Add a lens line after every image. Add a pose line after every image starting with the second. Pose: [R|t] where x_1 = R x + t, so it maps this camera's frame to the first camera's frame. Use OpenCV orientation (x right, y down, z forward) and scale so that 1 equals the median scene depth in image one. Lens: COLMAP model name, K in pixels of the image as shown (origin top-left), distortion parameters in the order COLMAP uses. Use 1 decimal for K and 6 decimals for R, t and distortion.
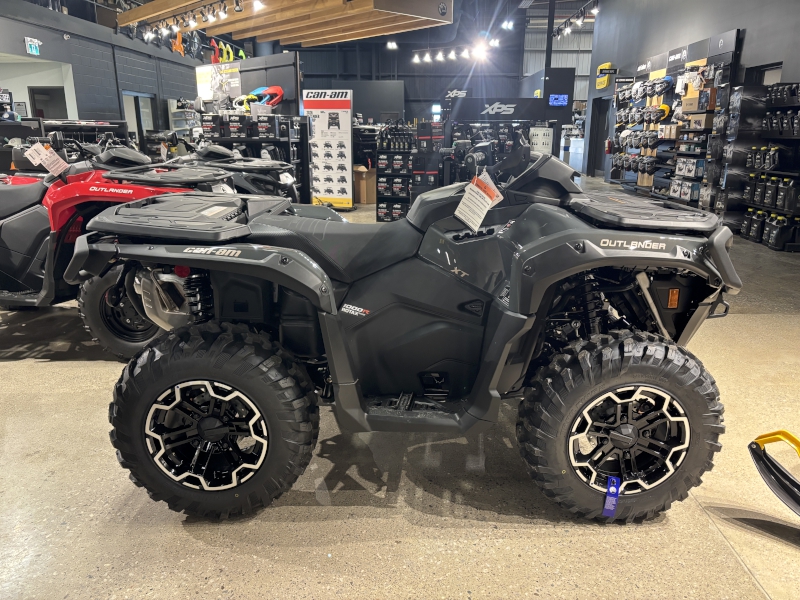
lens RADIAL K [[627.1, 0, 400.0], [0, 627.1, 300.0], [0, 0, 1]] dist [0.003917, -0.002502]
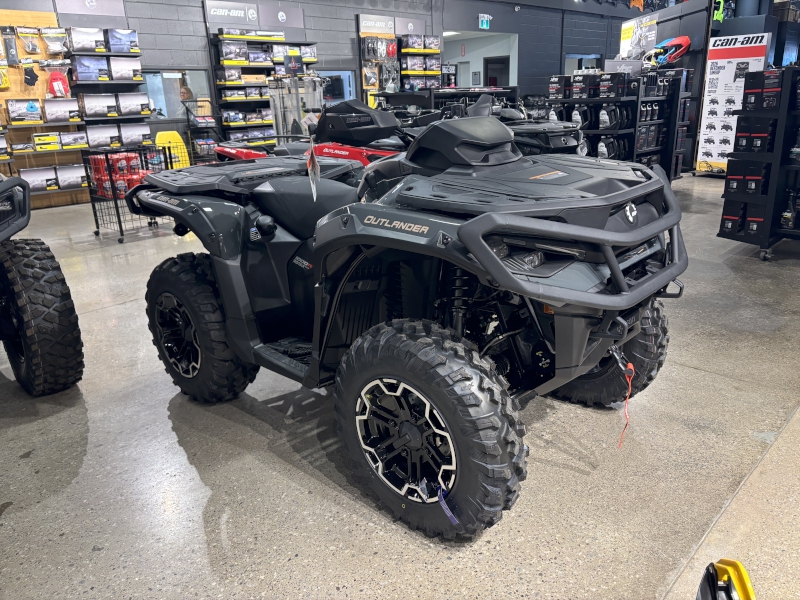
lens RADIAL K [[619.6, 0, 401.6], [0, 619.6, 289.5], [0, 0, 1]] dist [0.074235, -0.089638]
pose [[0.741934, 0.164345, -0.650019, 0.223282], [-0.133867, 0.986283, 0.096567, -0.019154], [0.656973, 0.015370, 0.753757, 0.076220]]
